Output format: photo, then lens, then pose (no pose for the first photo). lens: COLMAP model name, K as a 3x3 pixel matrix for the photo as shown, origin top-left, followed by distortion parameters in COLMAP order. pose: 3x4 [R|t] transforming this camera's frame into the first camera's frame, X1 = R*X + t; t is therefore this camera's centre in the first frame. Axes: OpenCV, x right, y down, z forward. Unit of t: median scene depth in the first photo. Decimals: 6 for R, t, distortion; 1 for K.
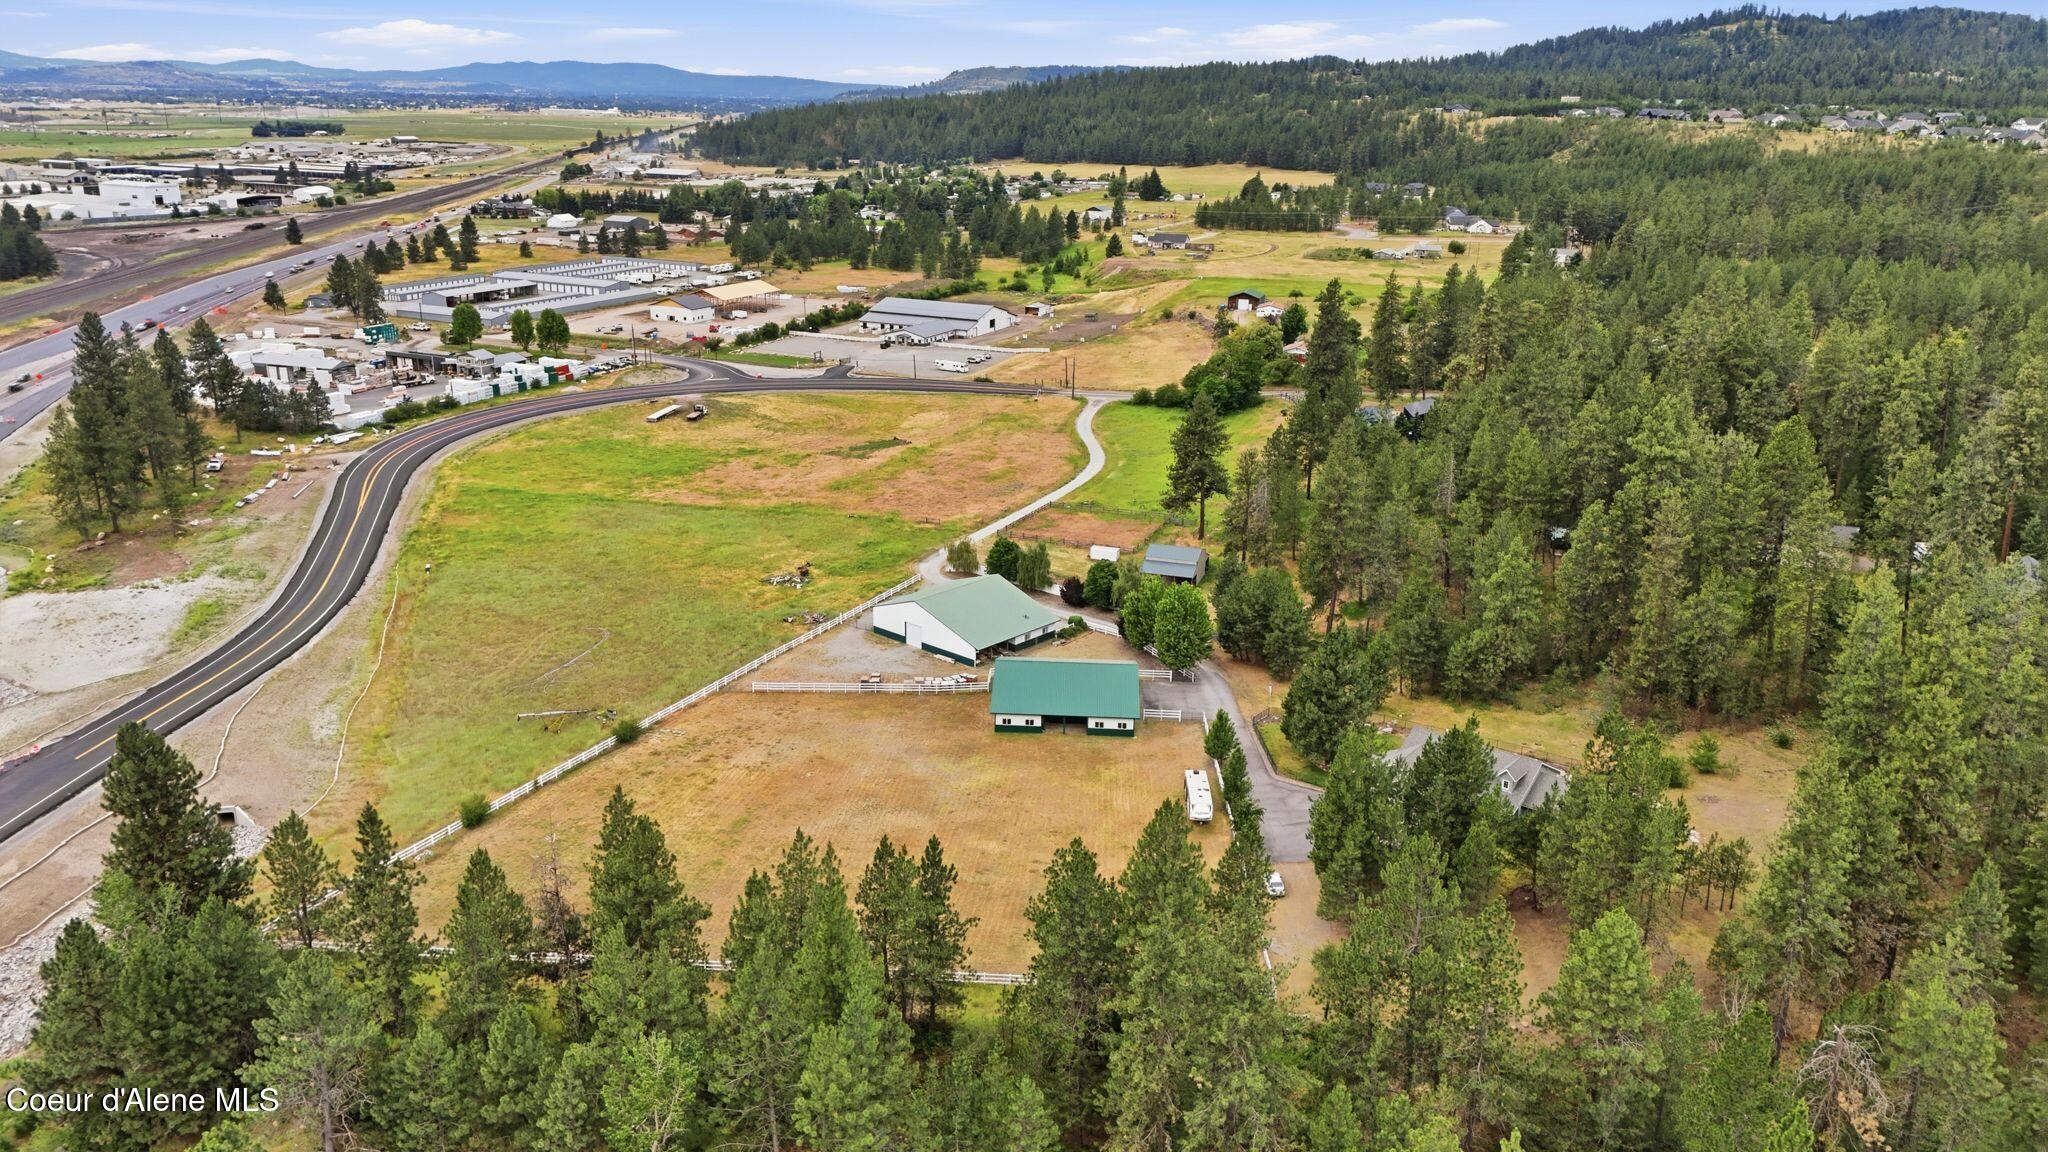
lens RADIAL K [[1511.9, 0, 1016.7], [0, 1511.9, 578.8], [0, 0, 1]] dist [0.076754, -0.077099]
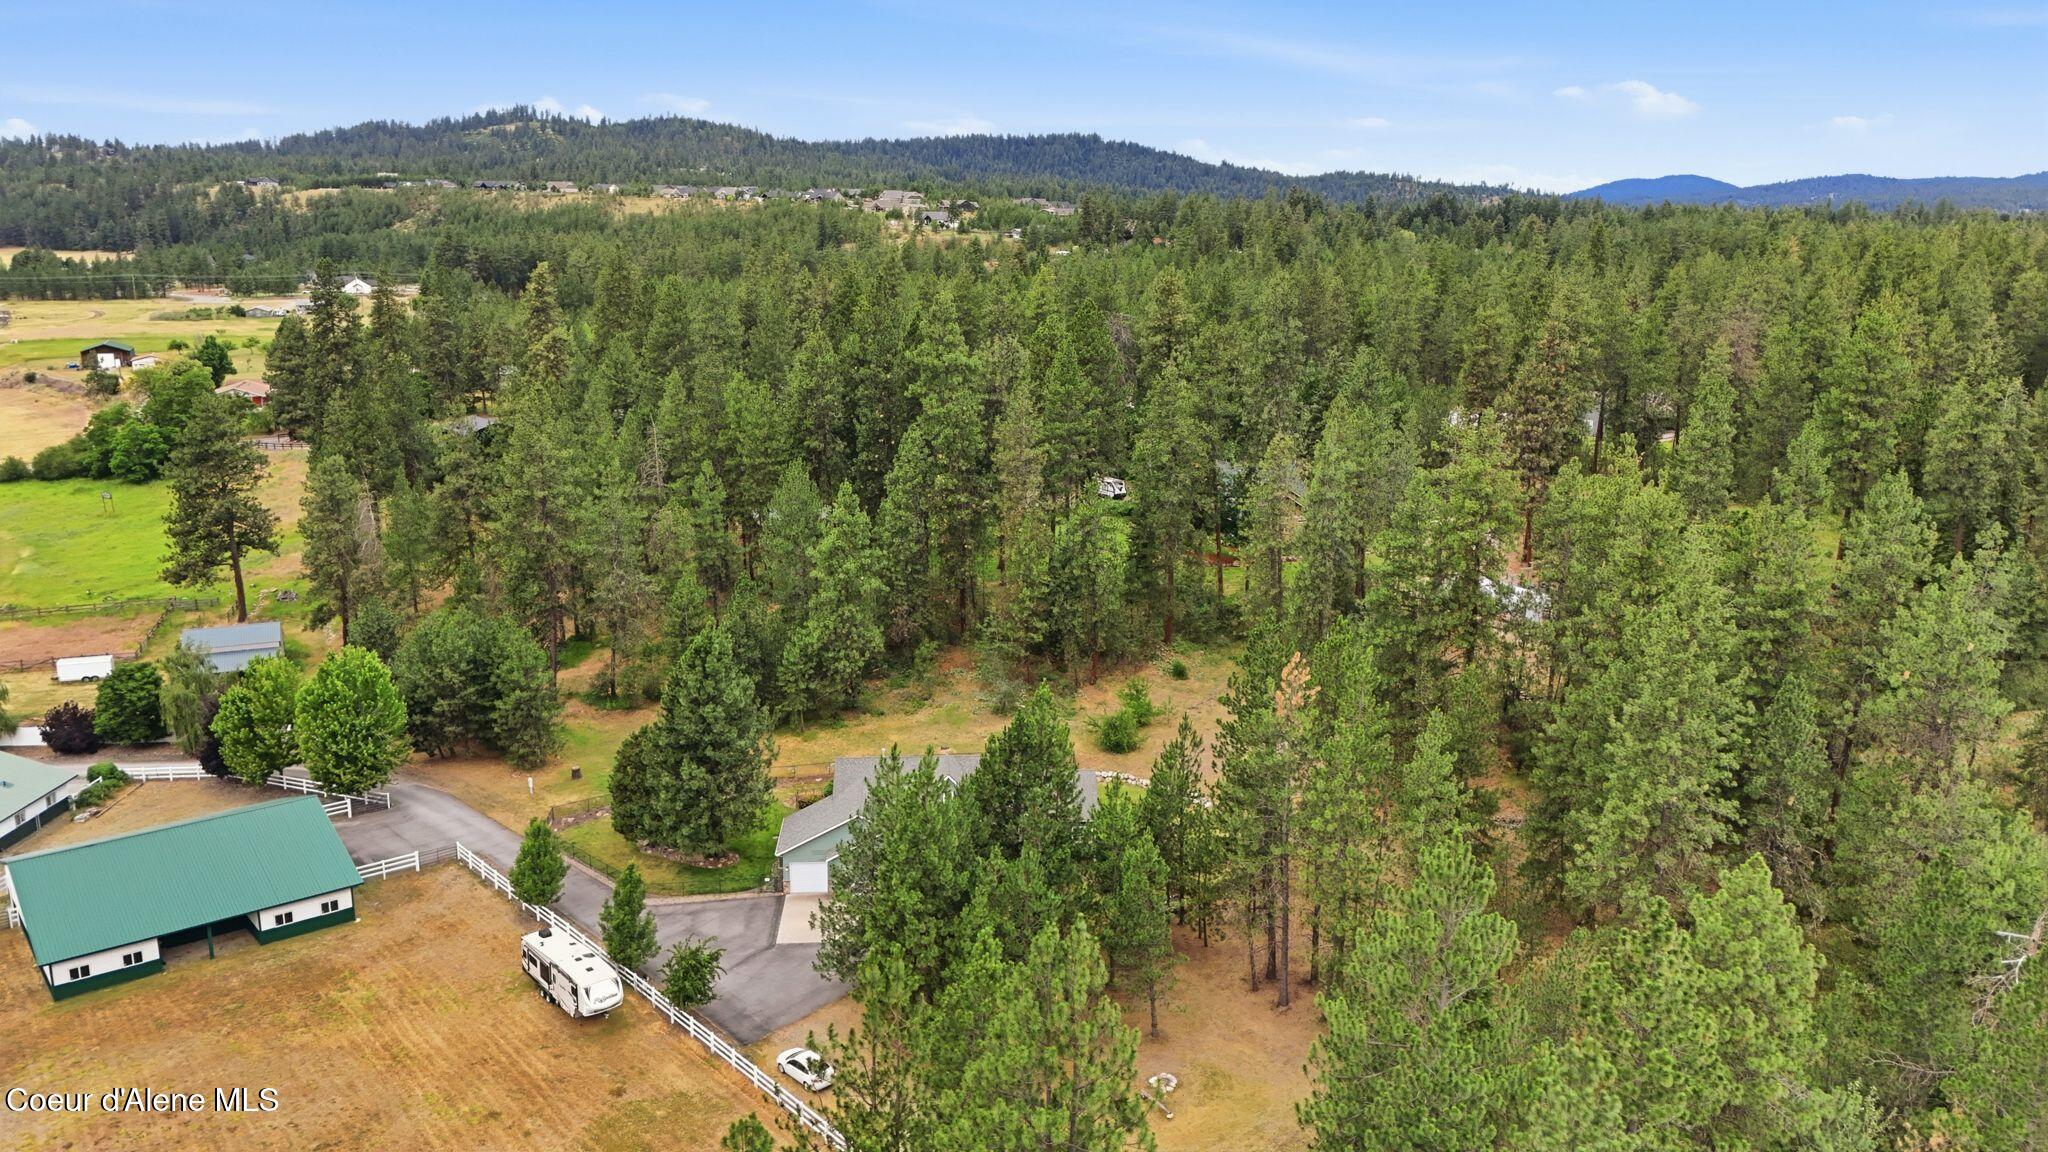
lens RADIAL K [[1498.4, 0, 1025.7], [0, 1498.4, 569.4], [0, 0, 1]] dist [0.078507, -0.066716]
pose [[0.732565, -0.160480, 0.661510, -0.042076], [0.208974, 0.977904, 0.005815, 0.013032], [-0.647827, 0.133978, 0.749914, 0.193743]]
